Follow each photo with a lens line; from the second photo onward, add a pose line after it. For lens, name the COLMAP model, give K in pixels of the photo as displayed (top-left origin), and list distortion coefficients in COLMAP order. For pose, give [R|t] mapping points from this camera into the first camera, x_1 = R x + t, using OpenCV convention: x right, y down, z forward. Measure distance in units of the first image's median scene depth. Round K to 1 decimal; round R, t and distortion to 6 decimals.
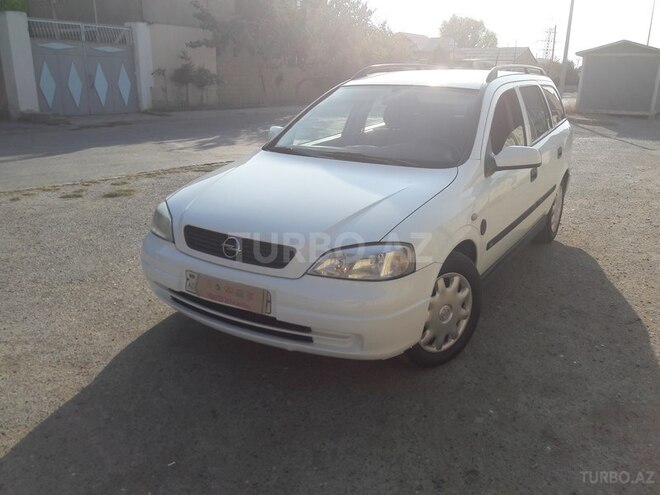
lens RADIAL K [[534.4, 0, 330.0], [0, 534.4, 247.5], [0, 0, 1]] dist [0.003156, -0.006817]
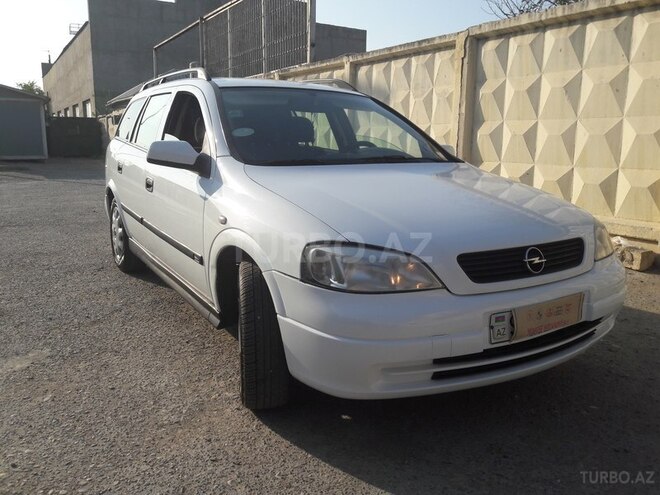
lens RADIAL K [[534.4, 0, 330.0], [0, 534.4, 247.5], [0, 0, 1]] dist [0.003156, -0.006817]
pose [[0.452936, -0.187781, 0.871543, -0.891089], [0.263241, 0.962151, 0.070498, -0.135229], [-0.851794, 0.197495, 0.485224, 0.777983]]
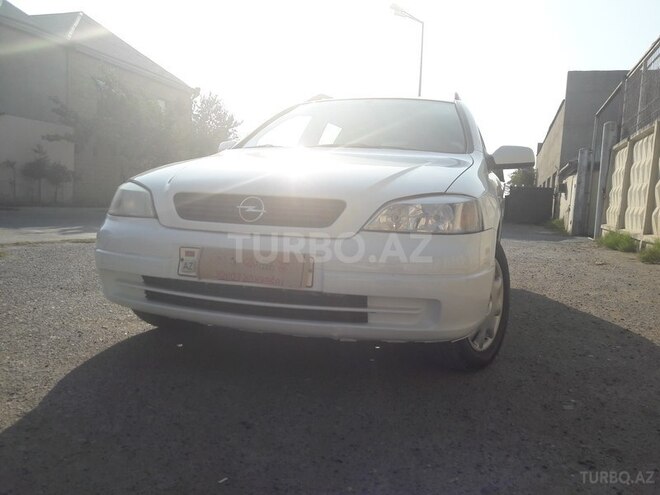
lens RADIAL K [[541.3, 0, 330.0], [0, 541.3, 247.5], [0, 0, 1]] dist [-0.008965, -0.004592]
pose [[0.965747, 0.006177, 0.259412, -0.248109], [0.047897, 0.978295, -0.201607, 0.194683], [-0.255027, 0.207126, 0.944489, 0.215366]]
